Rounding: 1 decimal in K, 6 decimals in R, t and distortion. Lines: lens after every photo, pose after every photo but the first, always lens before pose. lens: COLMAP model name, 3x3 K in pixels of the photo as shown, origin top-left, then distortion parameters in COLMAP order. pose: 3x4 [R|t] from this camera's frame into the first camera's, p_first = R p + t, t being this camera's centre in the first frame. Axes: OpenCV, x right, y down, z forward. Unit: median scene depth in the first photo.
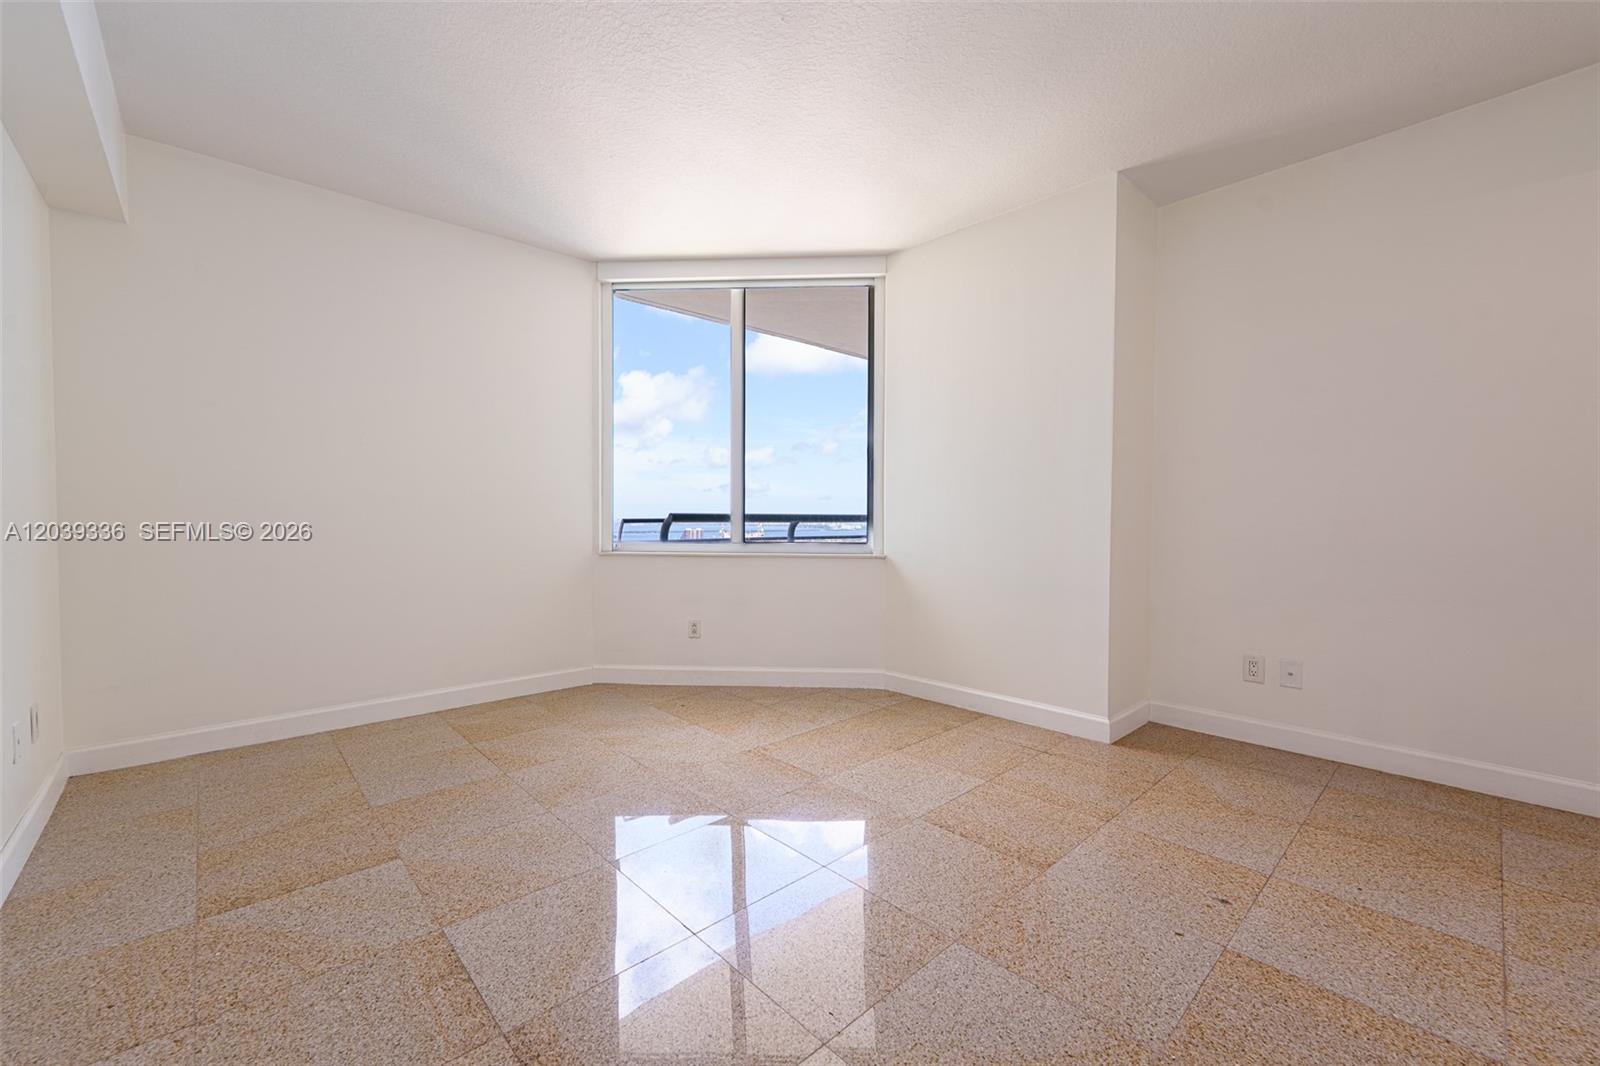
lens RADIAL K [[642.9, 0, 799.1], [0, 642.9, 535.5], [0, 0, 1]] dist [0.000904, -0.000313]
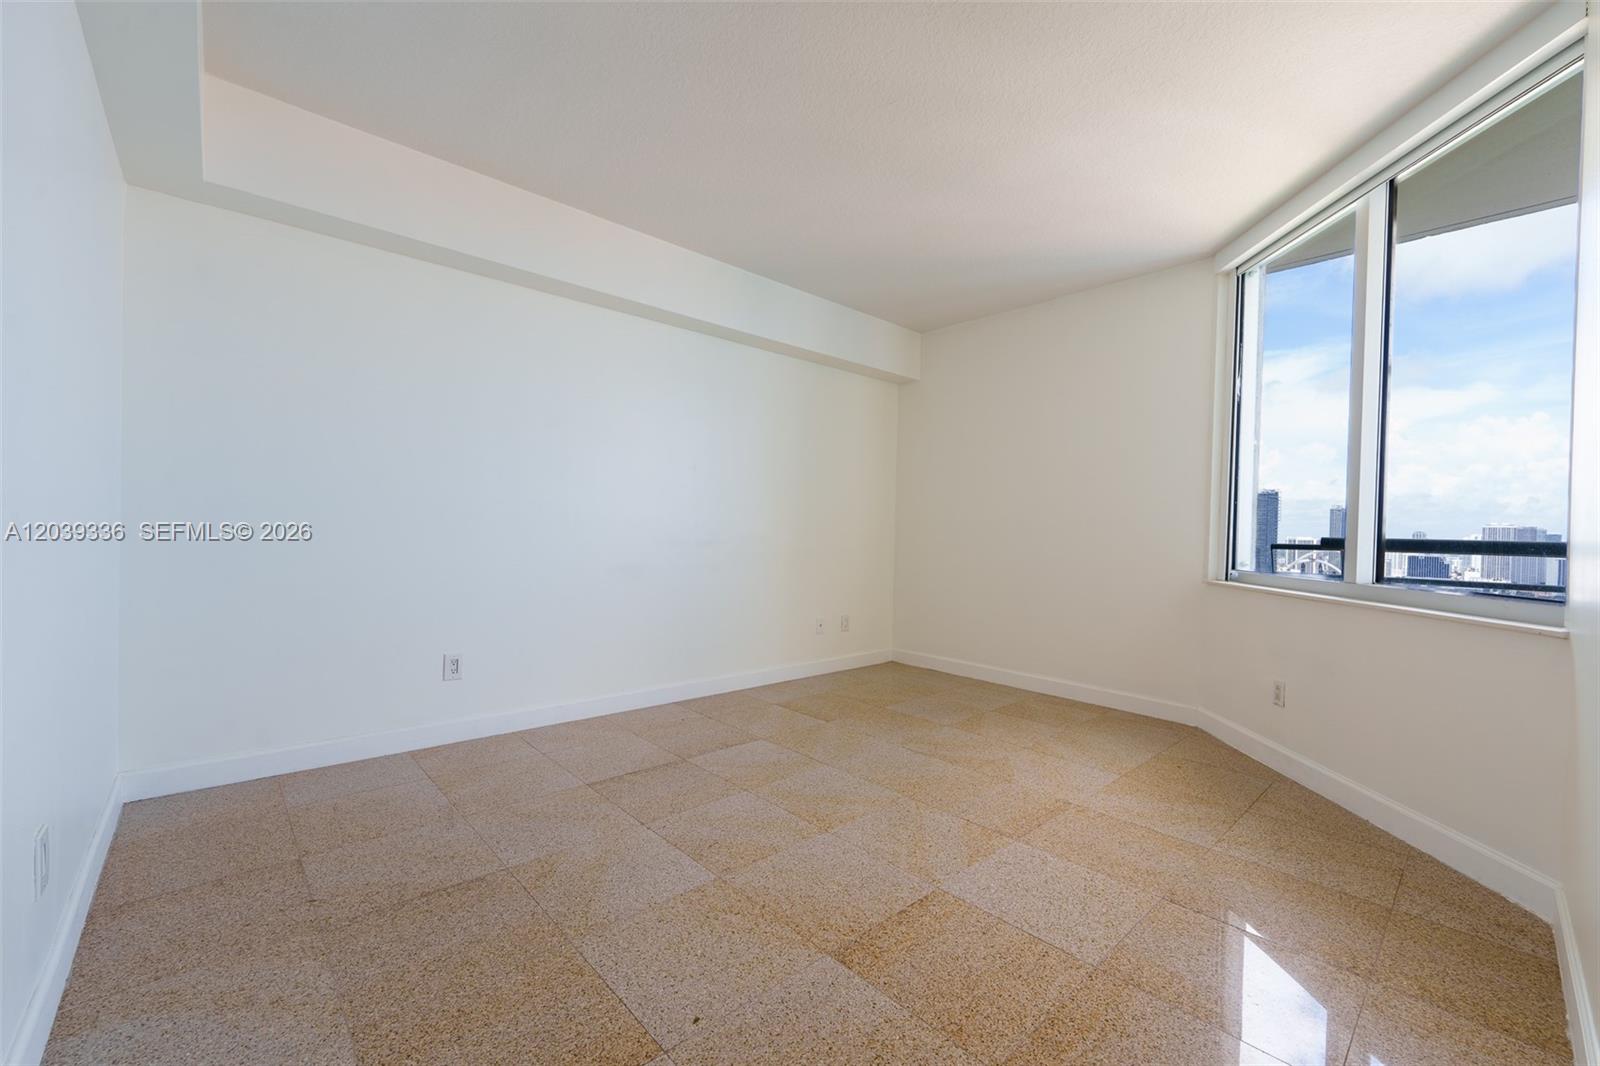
lens RADIAL K [[642.9, 0, 799.1], [0, 642.9, 535.5], [0, 0, 1]] dist [0.000904, -0.000313]
pose [[-0.000038, 0.007025, -0.999975, 0.732026], [-0.052040, 0.998620, 0.007017, -0.015280], [0.998645, 0.052039, 0.000328, 0.562805]]
